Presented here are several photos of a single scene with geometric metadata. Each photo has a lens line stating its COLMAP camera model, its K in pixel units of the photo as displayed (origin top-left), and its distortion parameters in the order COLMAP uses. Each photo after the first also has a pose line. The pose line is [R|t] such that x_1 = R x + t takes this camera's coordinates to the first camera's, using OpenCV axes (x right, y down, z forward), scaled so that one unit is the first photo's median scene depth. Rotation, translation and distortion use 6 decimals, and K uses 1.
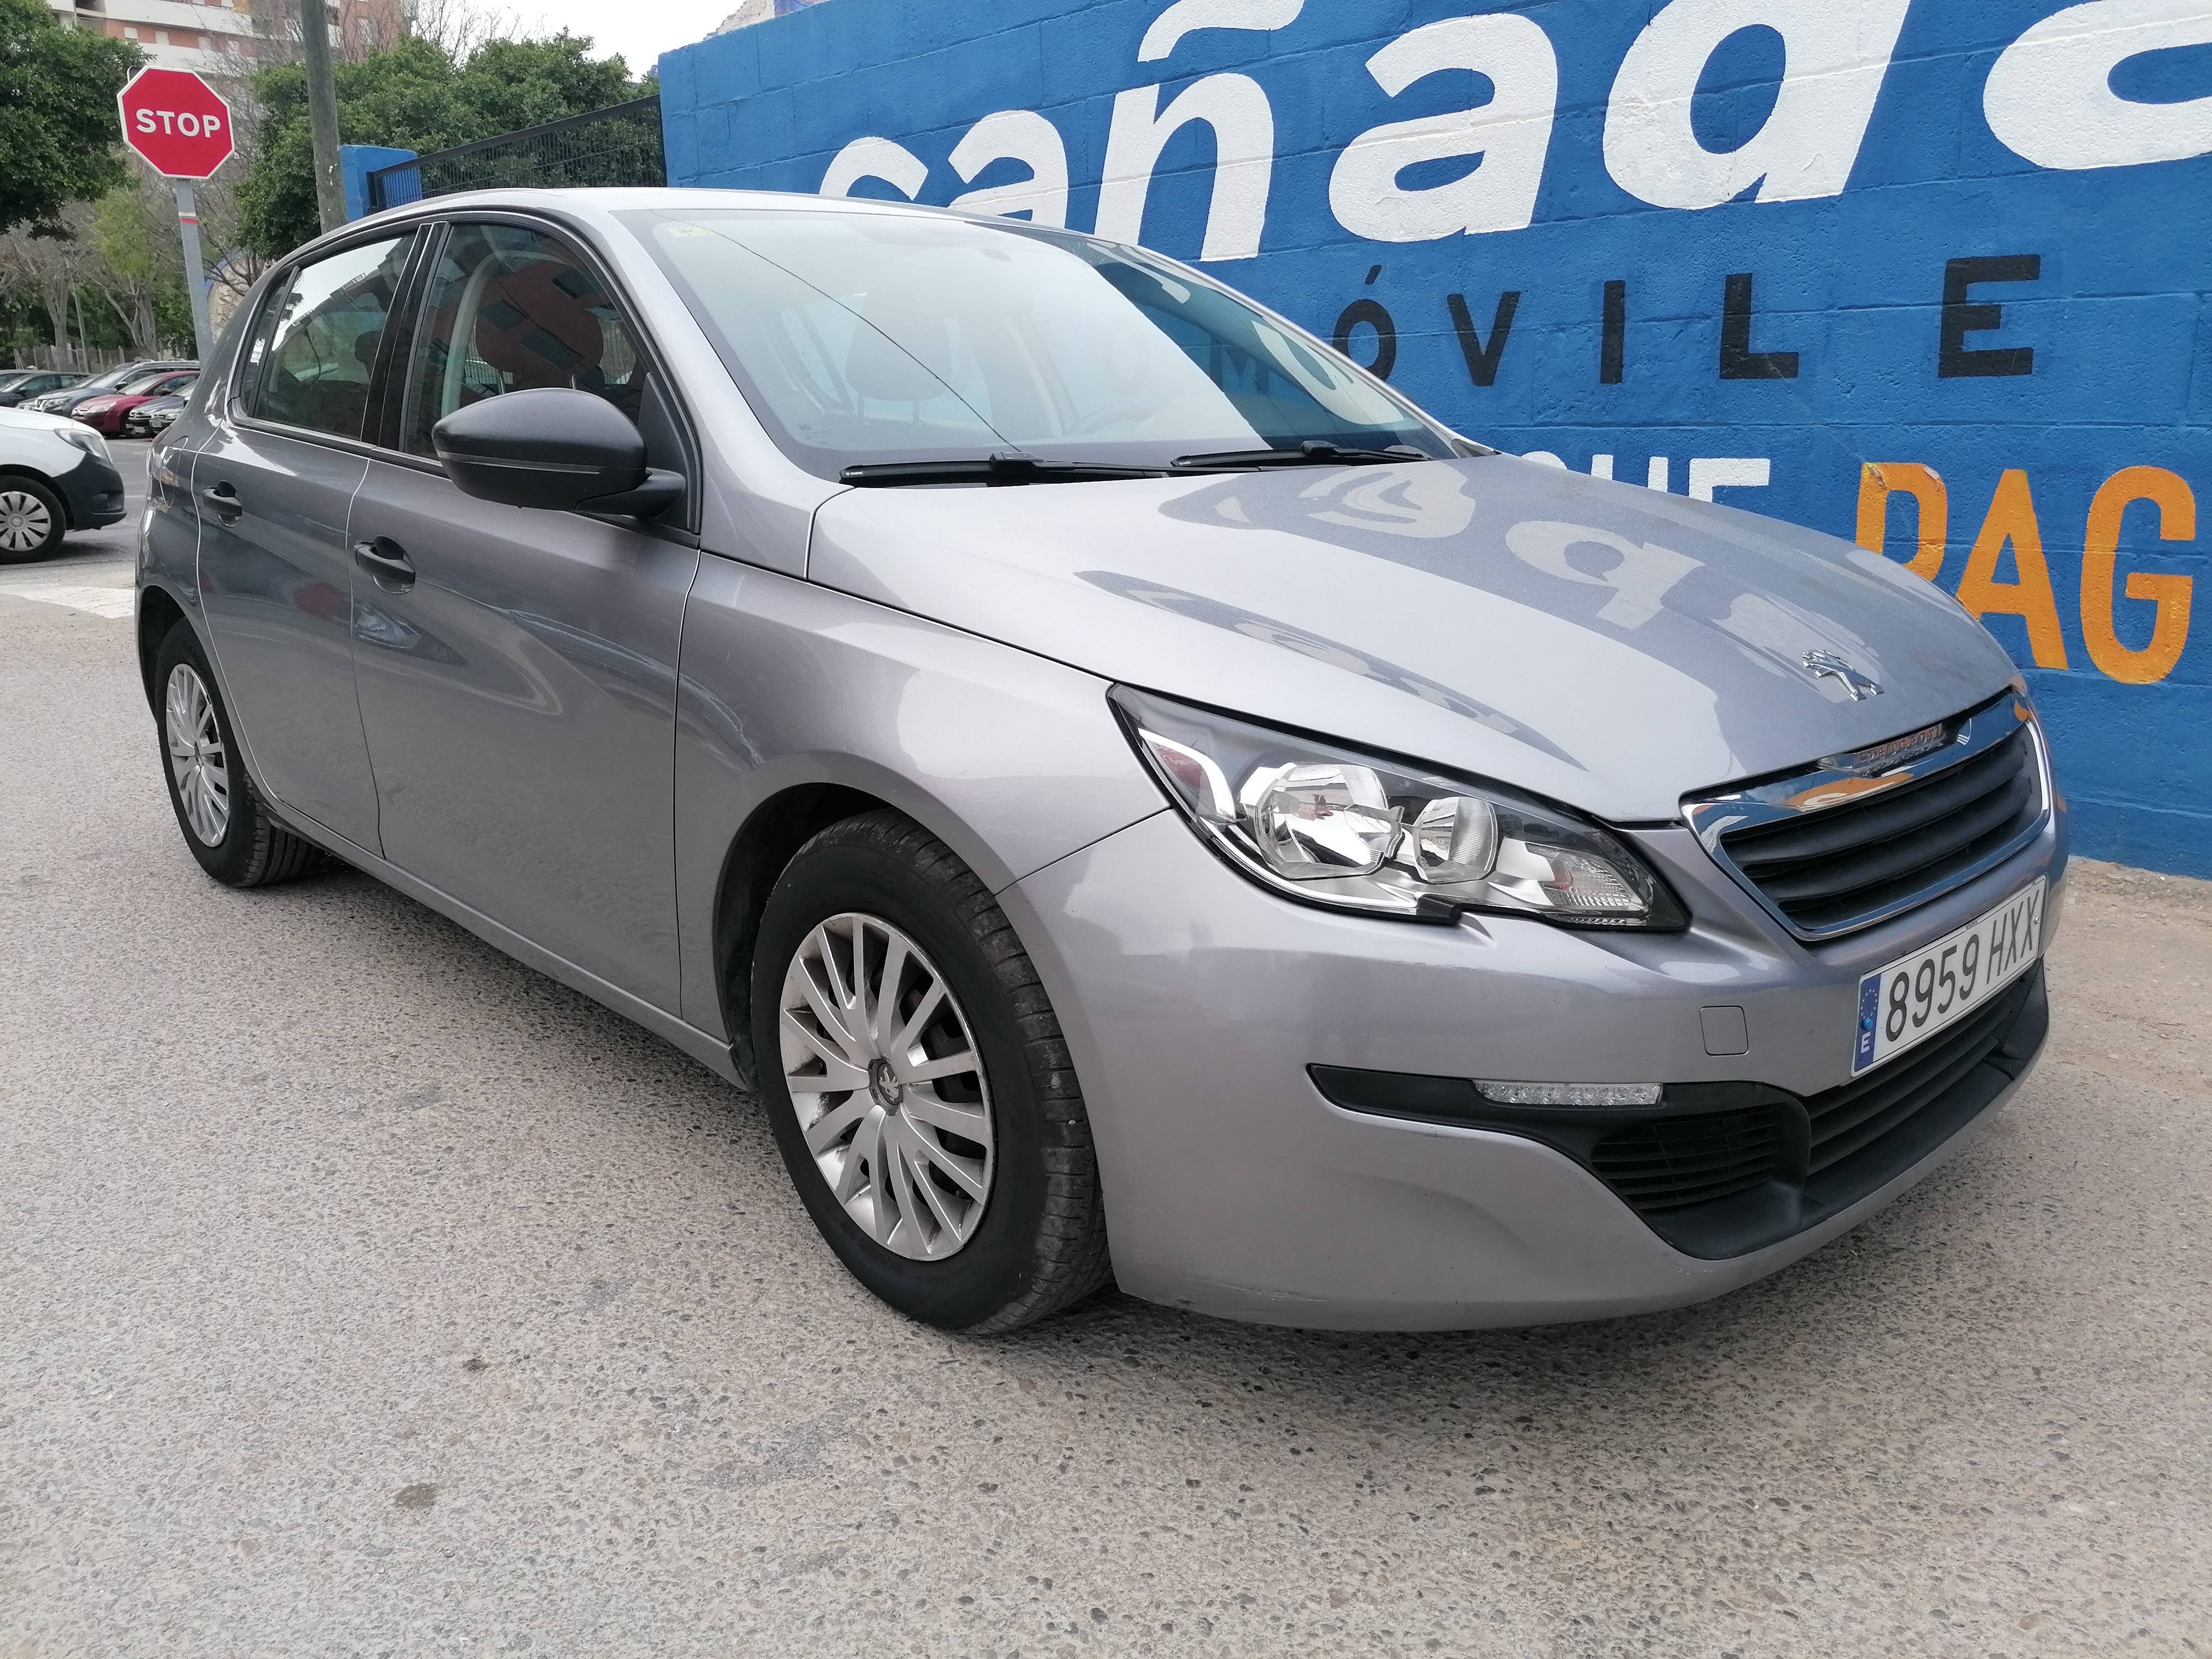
lens RADIAL K [[1660.1, 0, 1112.9], [0, 1660.1, 837.6], [0, 0, 1]] dist [0.079936, -0.099278]
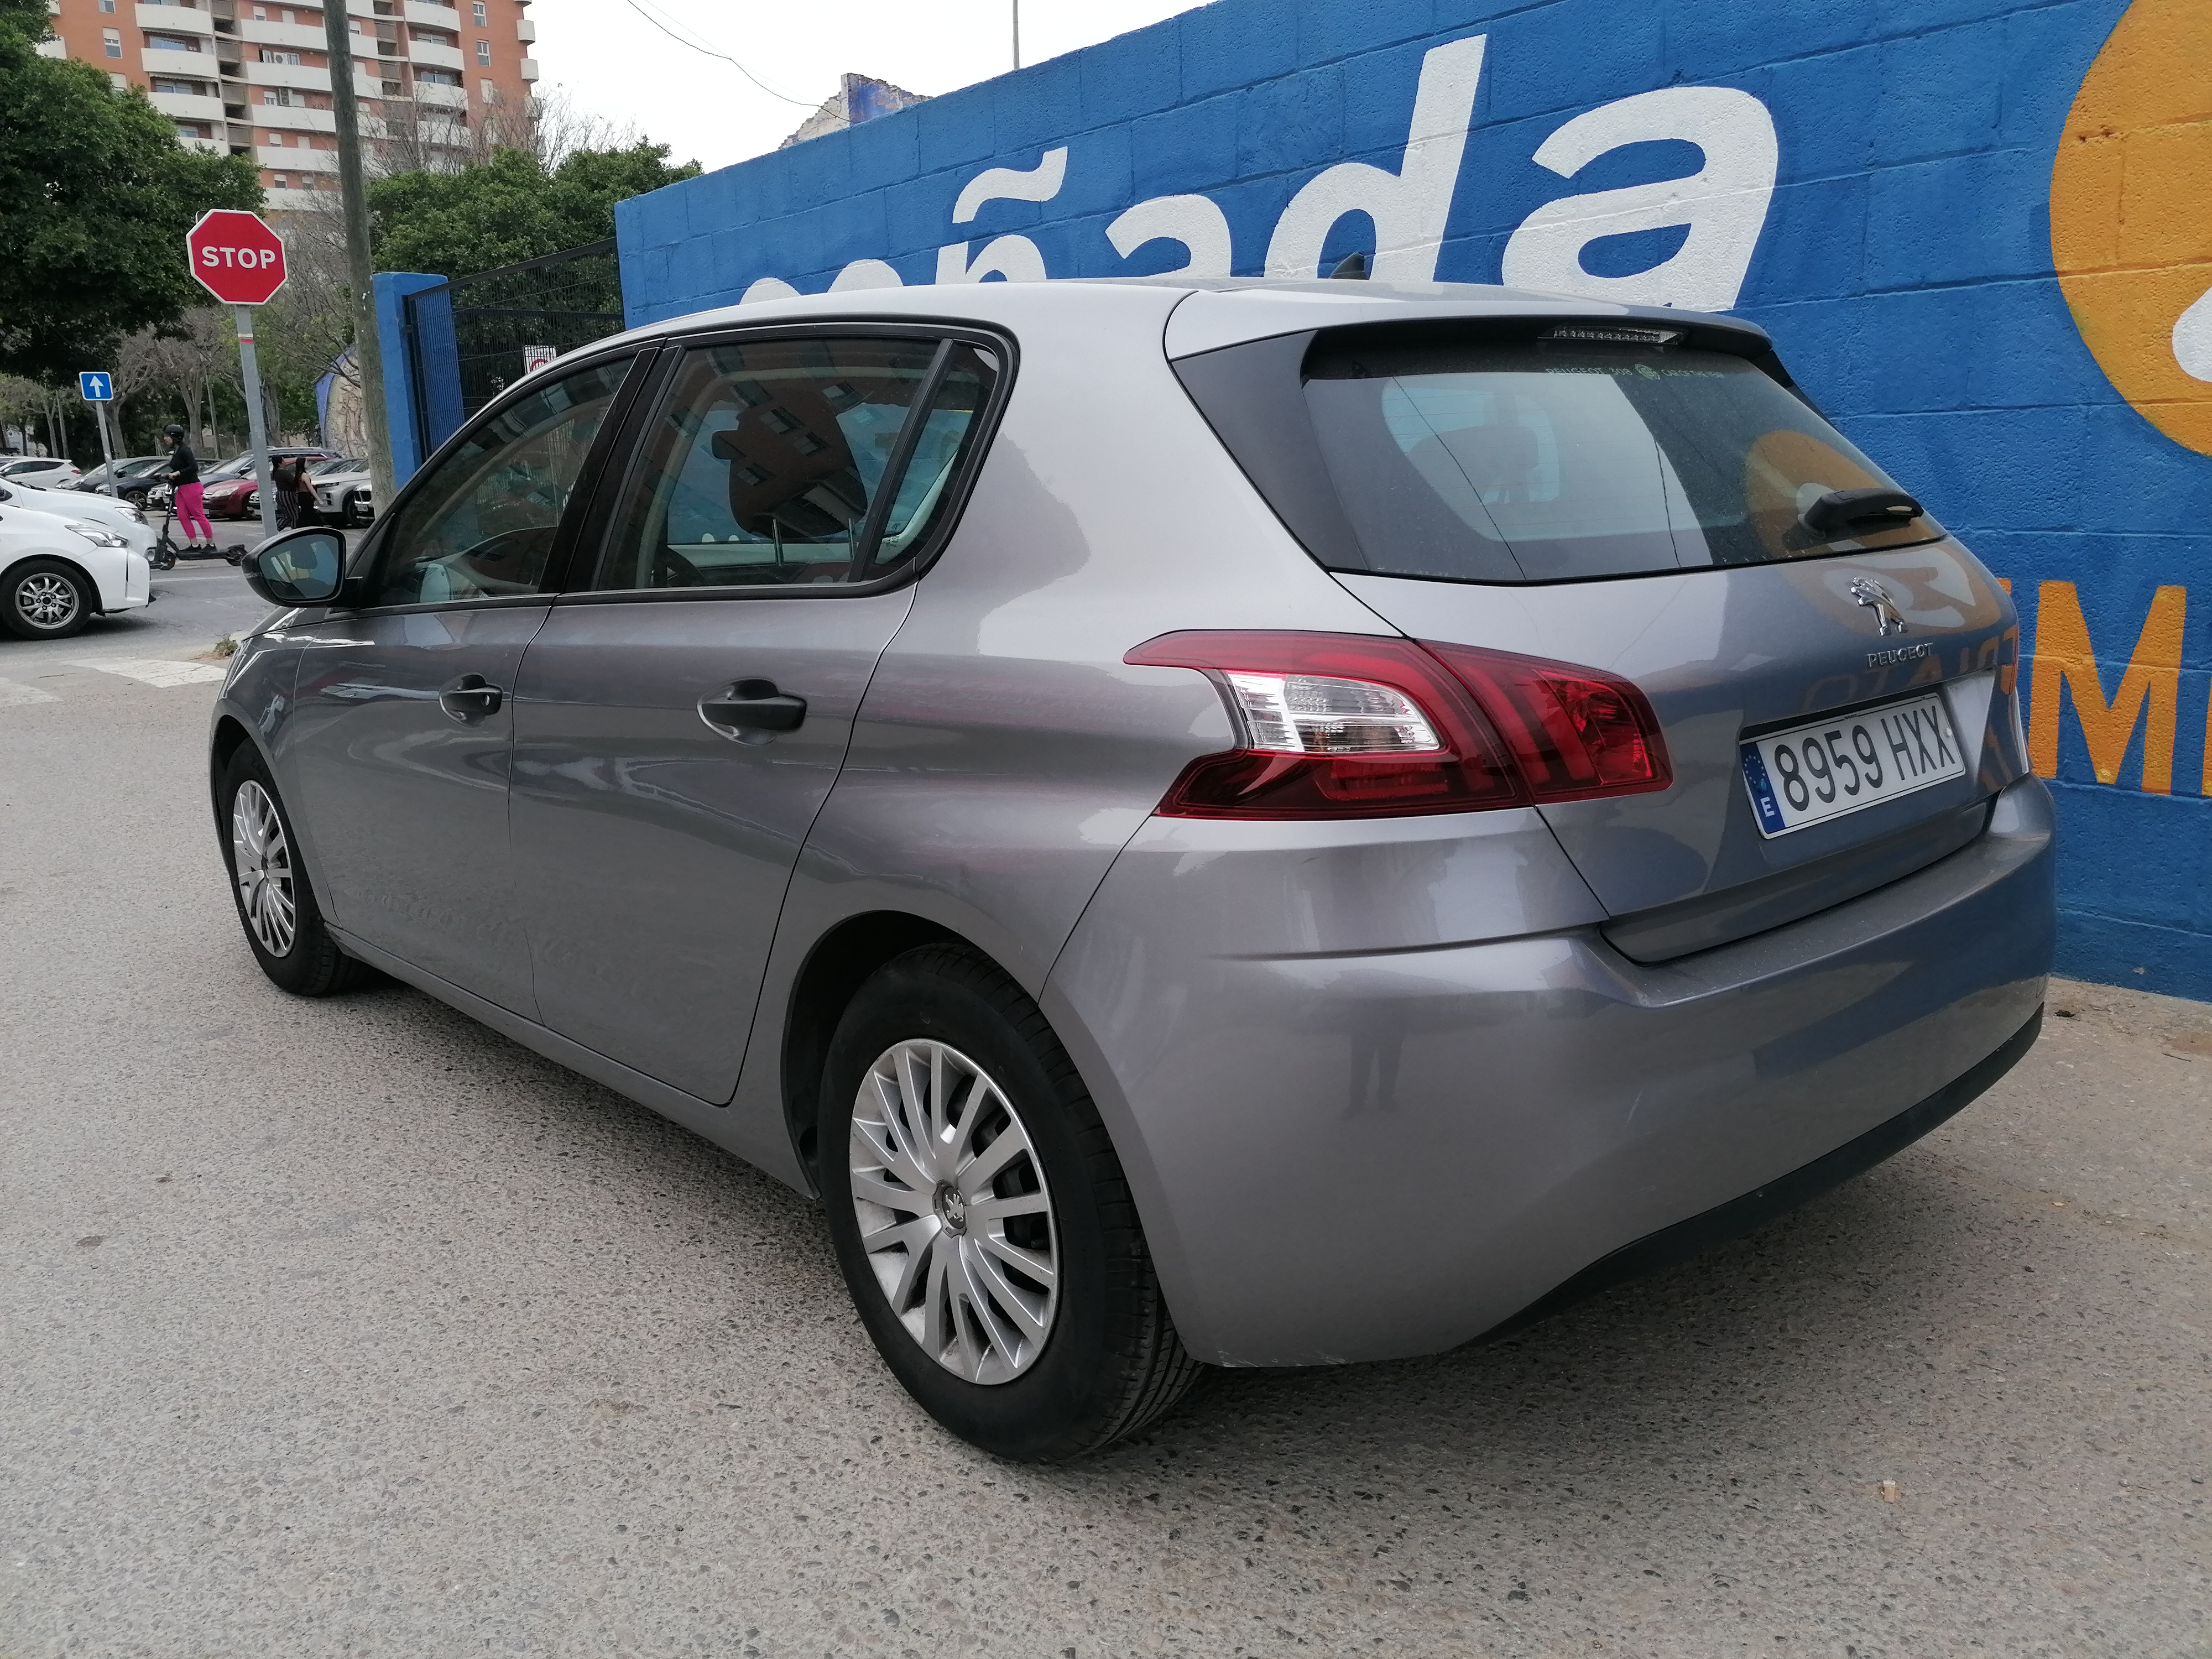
lens RADIAL K [[1660.1, 0, 1112.9], [0, 1660.1, 837.6], [0, 0, 1]] dist [0.079936, -0.099278]
pose [[0.998120, 0.002332, -0.061249, 0.258602], [-0.004707, 0.999241, -0.038660, 0.028727], [0.061112, 0.038876, 0.997374, -0.214622]]
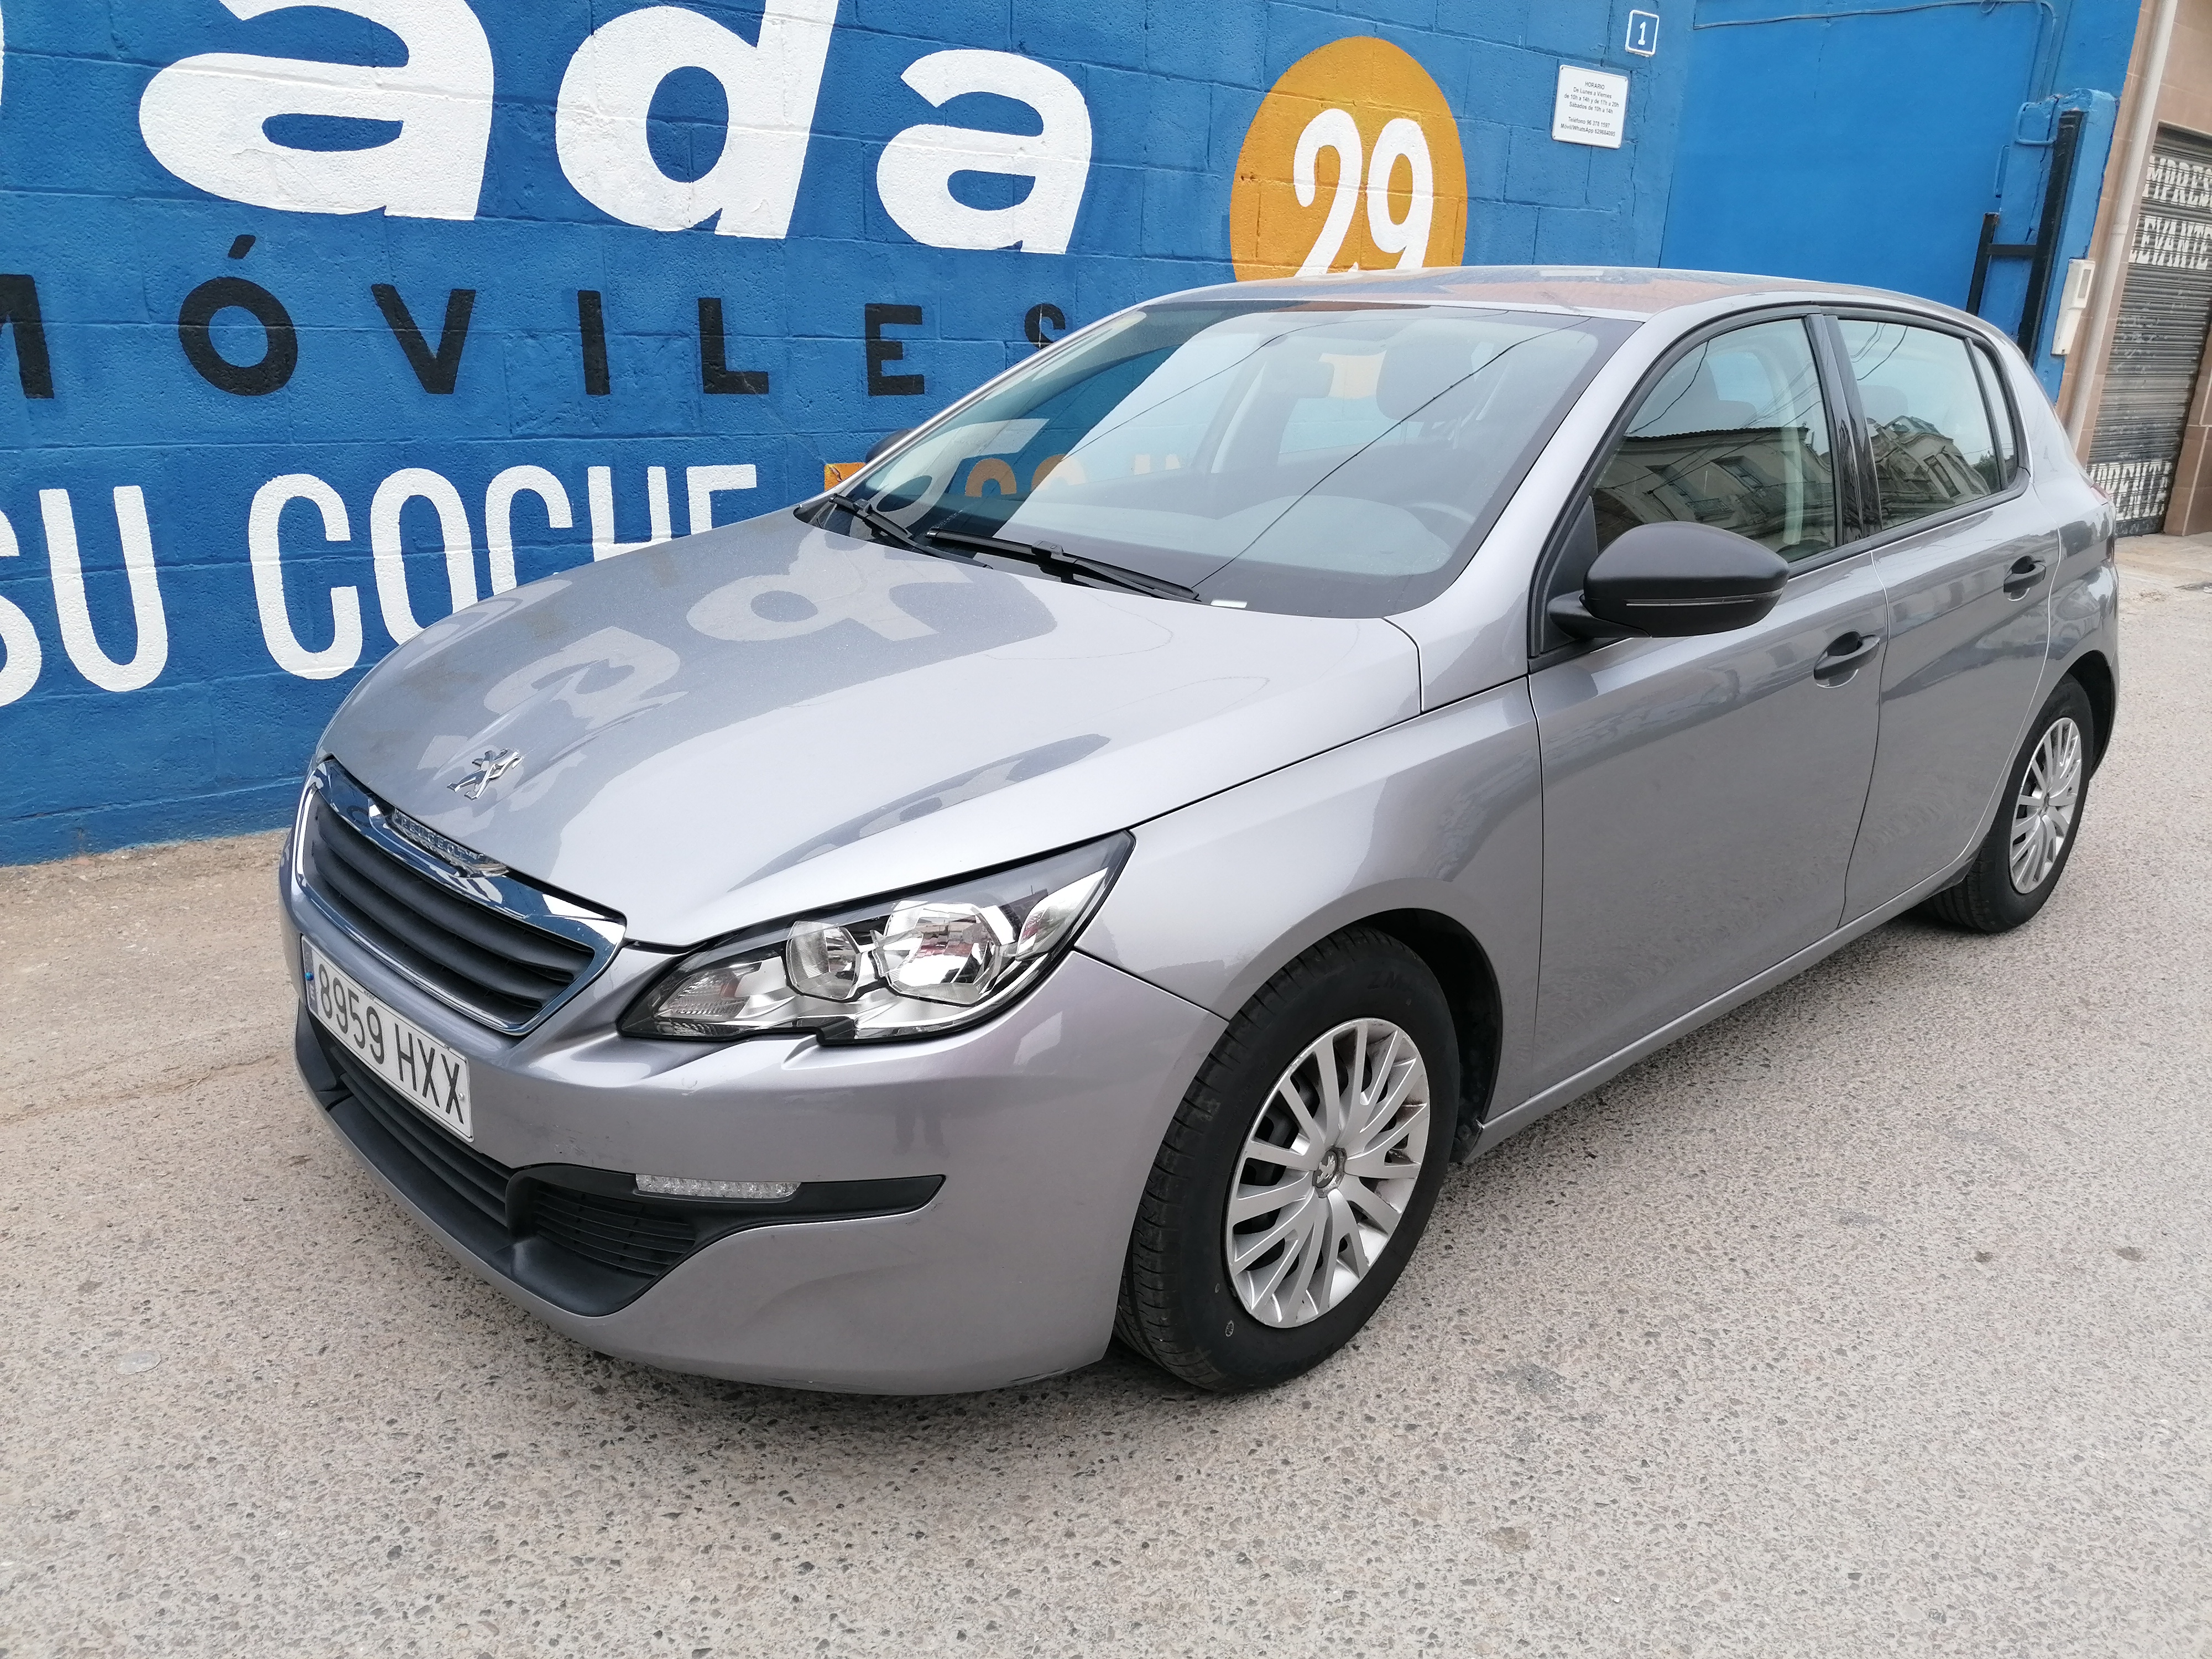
lens RADIAL K [[1673.3, 0, 1106.0], [0, 1673.3, 829.5], [0, 0, 1]] dist [0.082960, -0.101169]
pose [[0.028054, -0.284558, 0.958248, -0.742566], [0.220732, 0.936725, 0.271705, -0.243072], [-0.974931, 0.203894, 0.089090, 0.693778]]
